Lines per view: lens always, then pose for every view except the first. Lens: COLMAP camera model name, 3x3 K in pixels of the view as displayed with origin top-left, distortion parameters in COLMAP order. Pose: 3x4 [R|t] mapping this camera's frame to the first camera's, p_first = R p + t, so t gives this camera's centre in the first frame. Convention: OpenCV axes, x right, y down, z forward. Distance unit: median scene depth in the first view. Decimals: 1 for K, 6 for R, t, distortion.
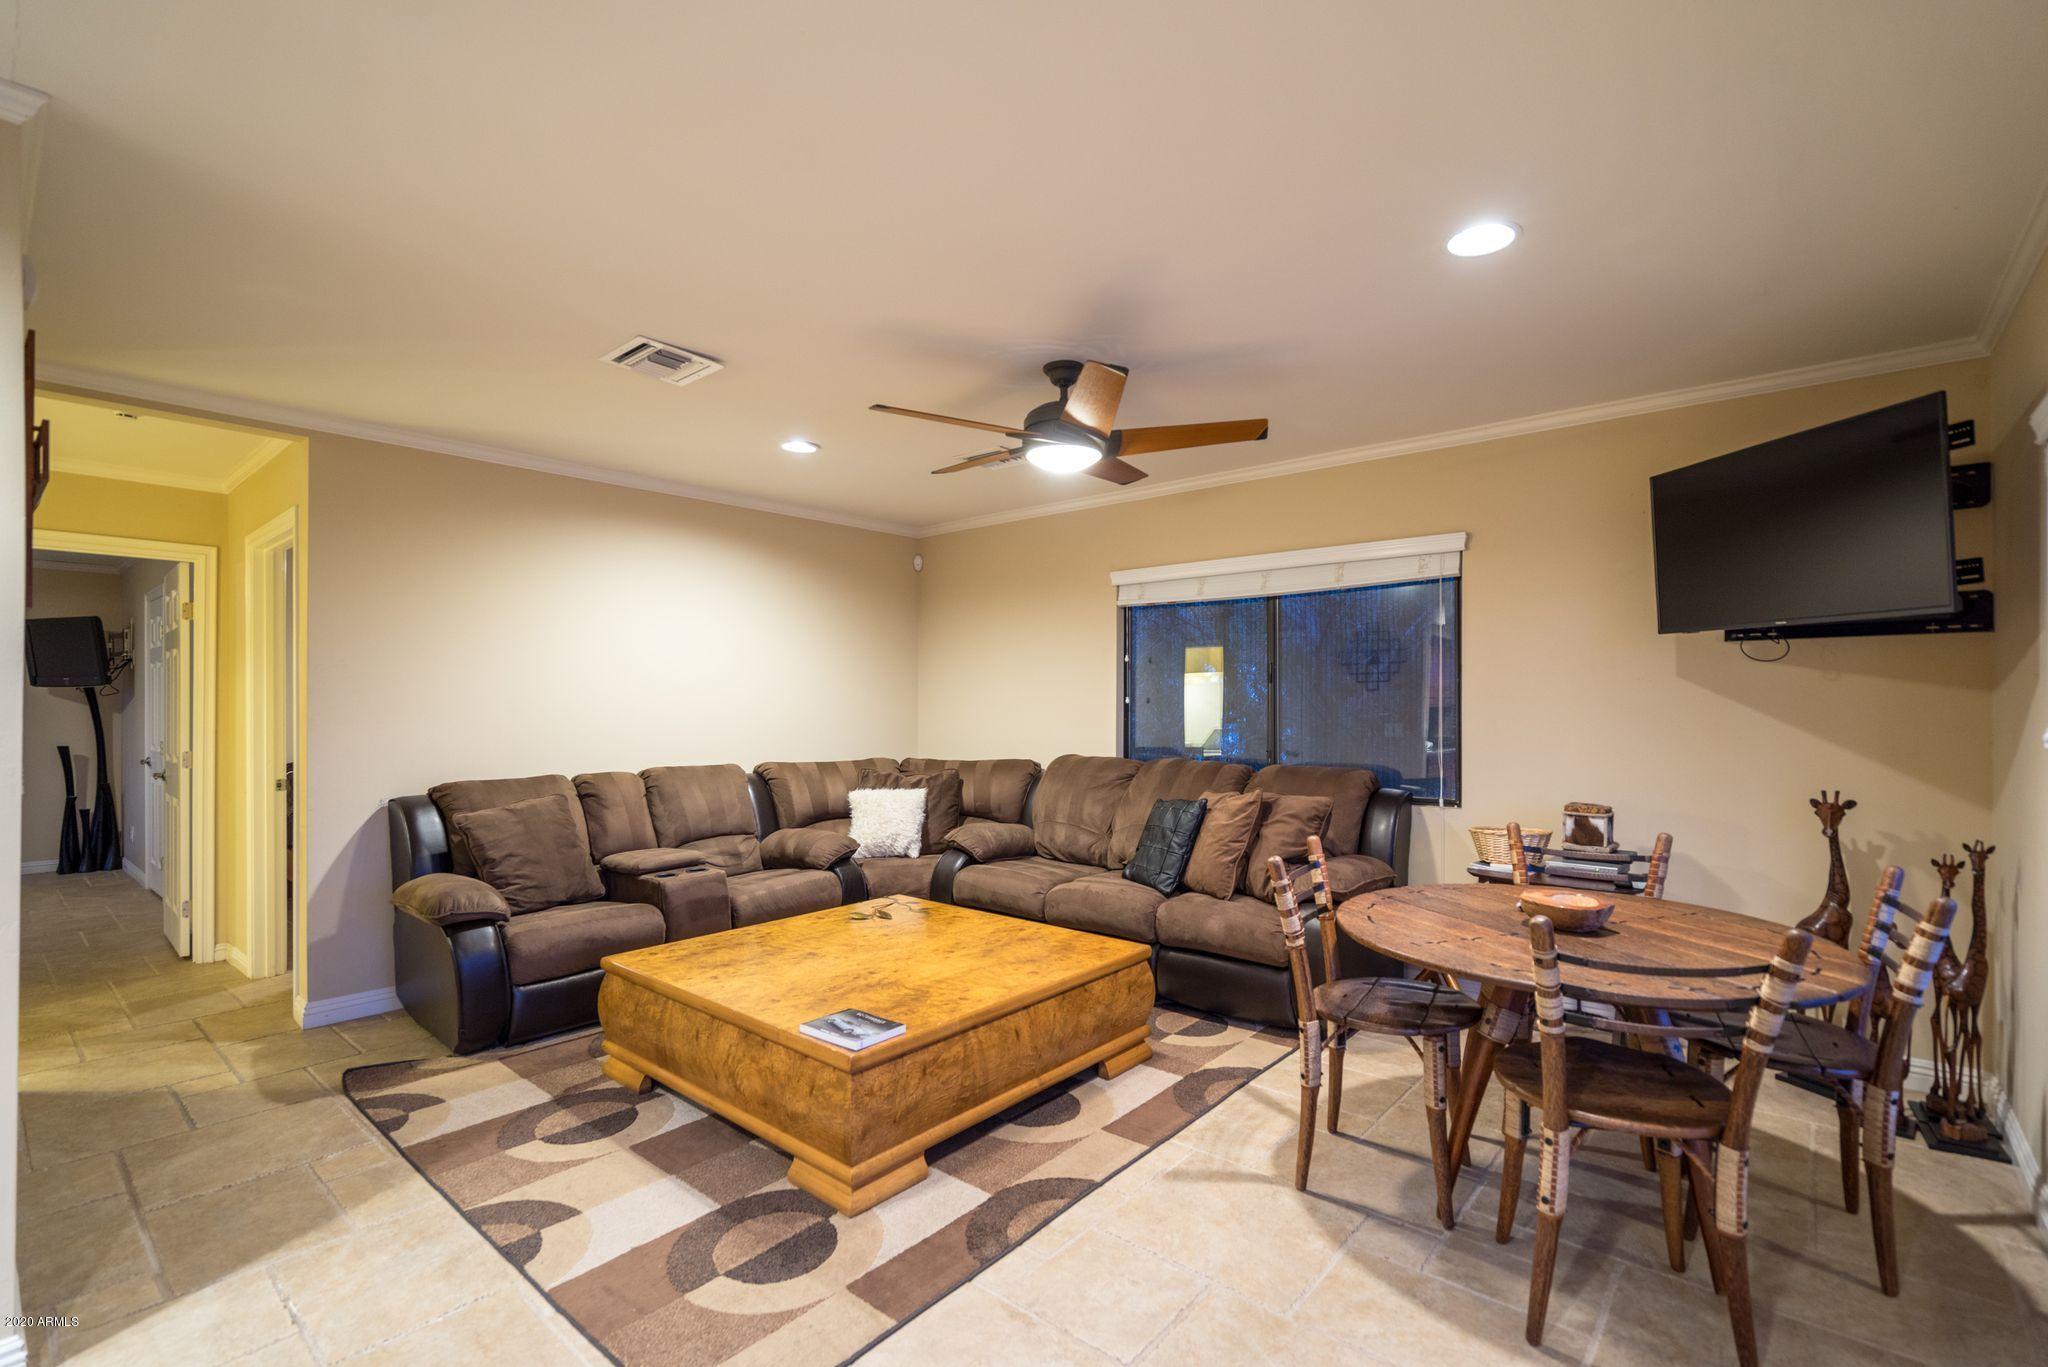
lens RADIAL K [[918.3, 0, 1027.0], [0, 918.3, 690.8], [0, 0, 1]] dist [-0.001592, -0.000121]
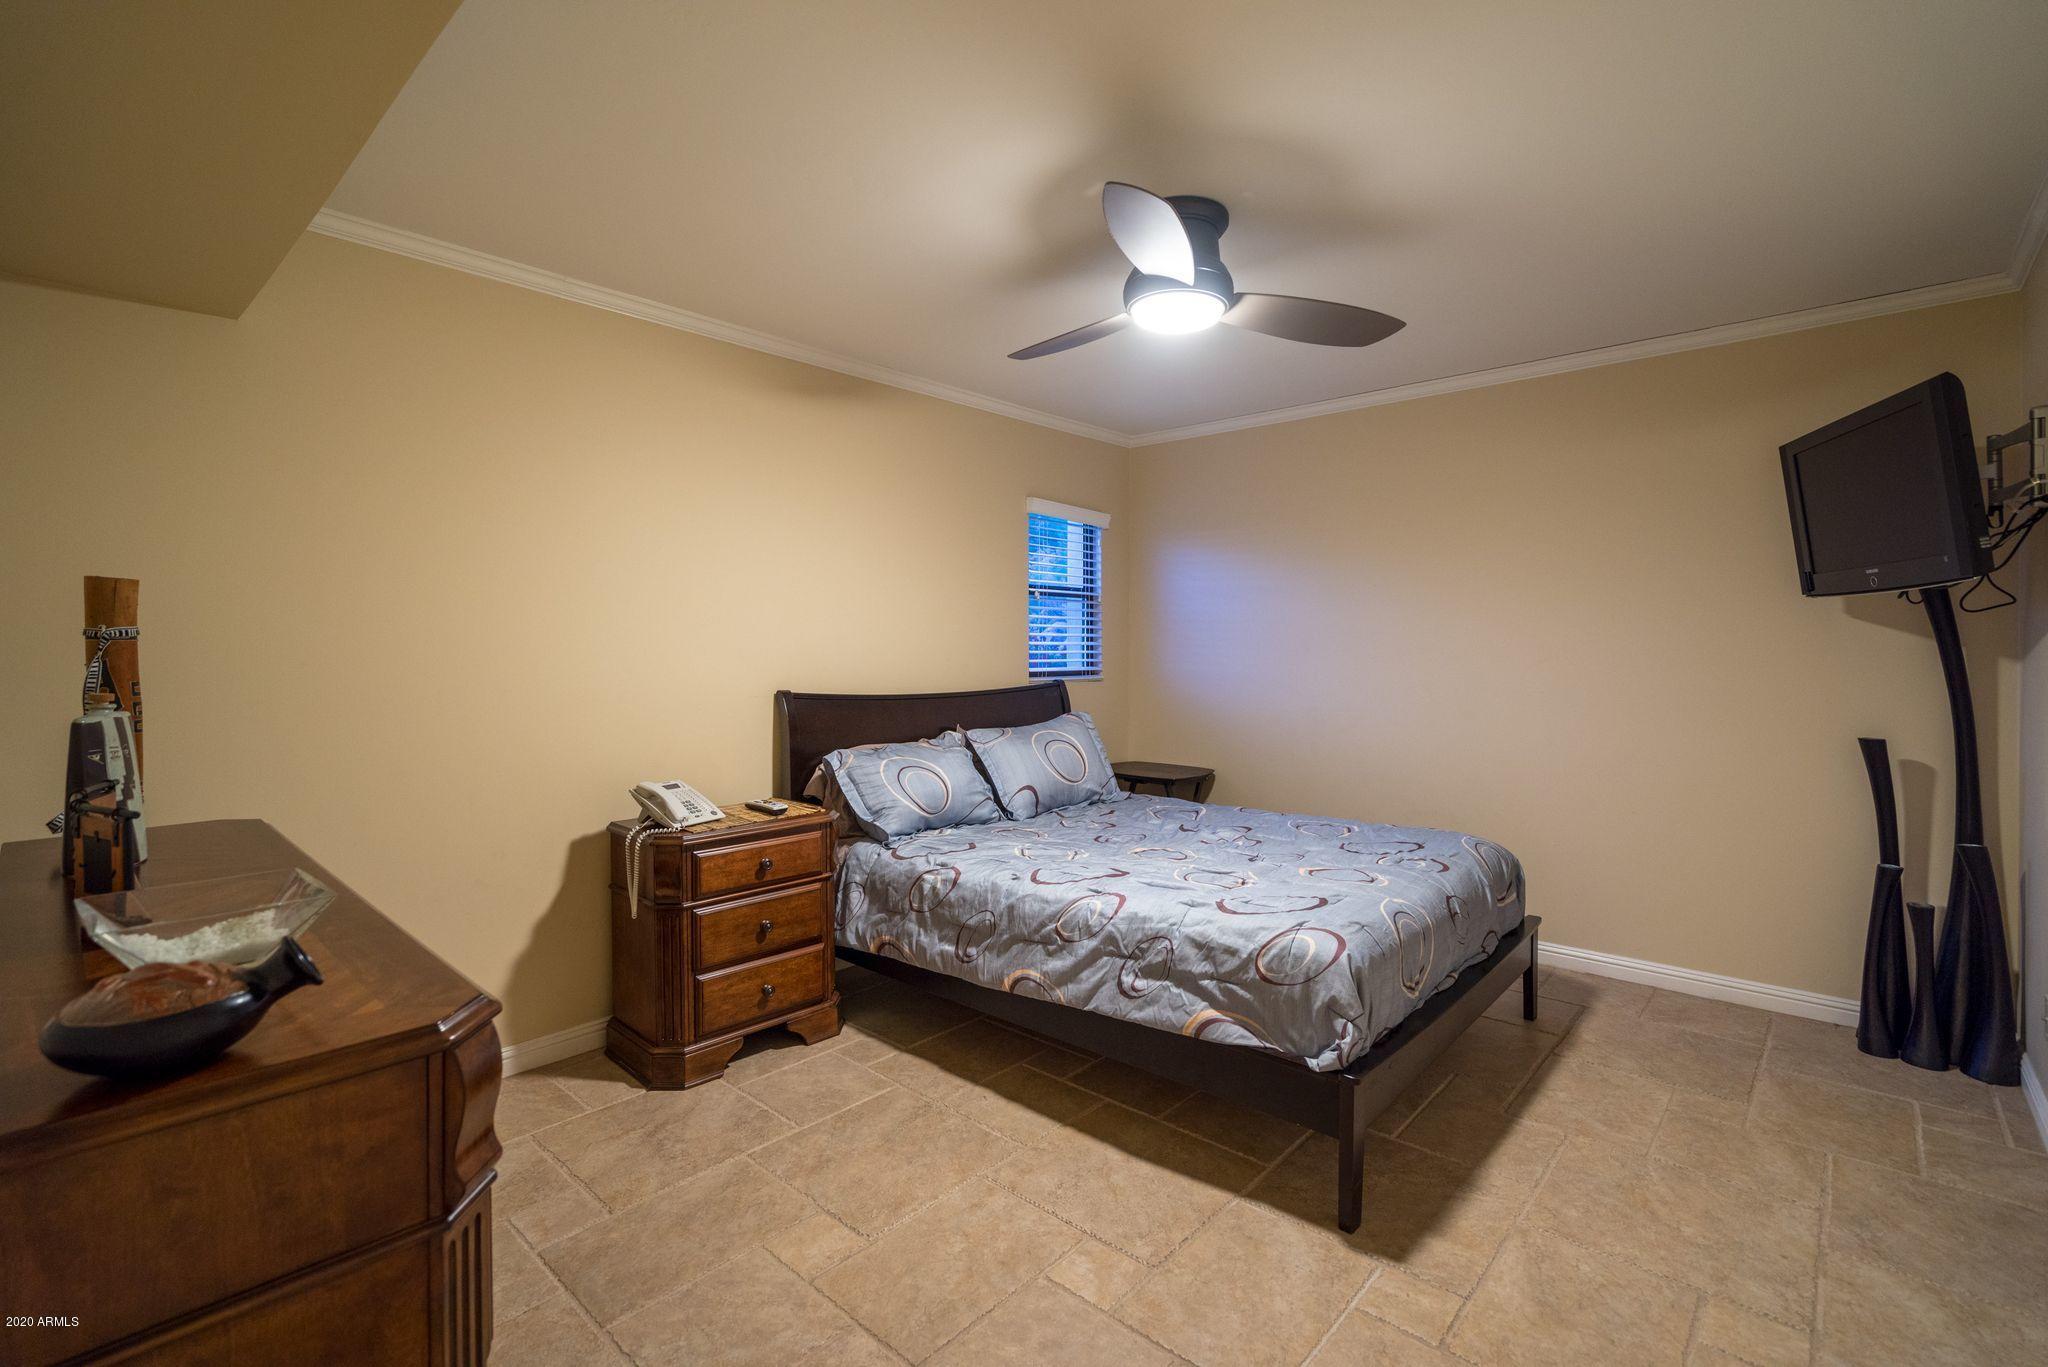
lens RADIAL K [[918.3, 0, 1027.6], [0, 918.3, 673.1], [0, 0, 1]] dist [-0.001592, -0.000121]
pose [[-0.030669, 0.017830, -0.999371, -0.627779], [0.014098, 0.999749, 0.017404, 0.018620], [0.999430, -0.013555, -0.030913, 0.632118]]
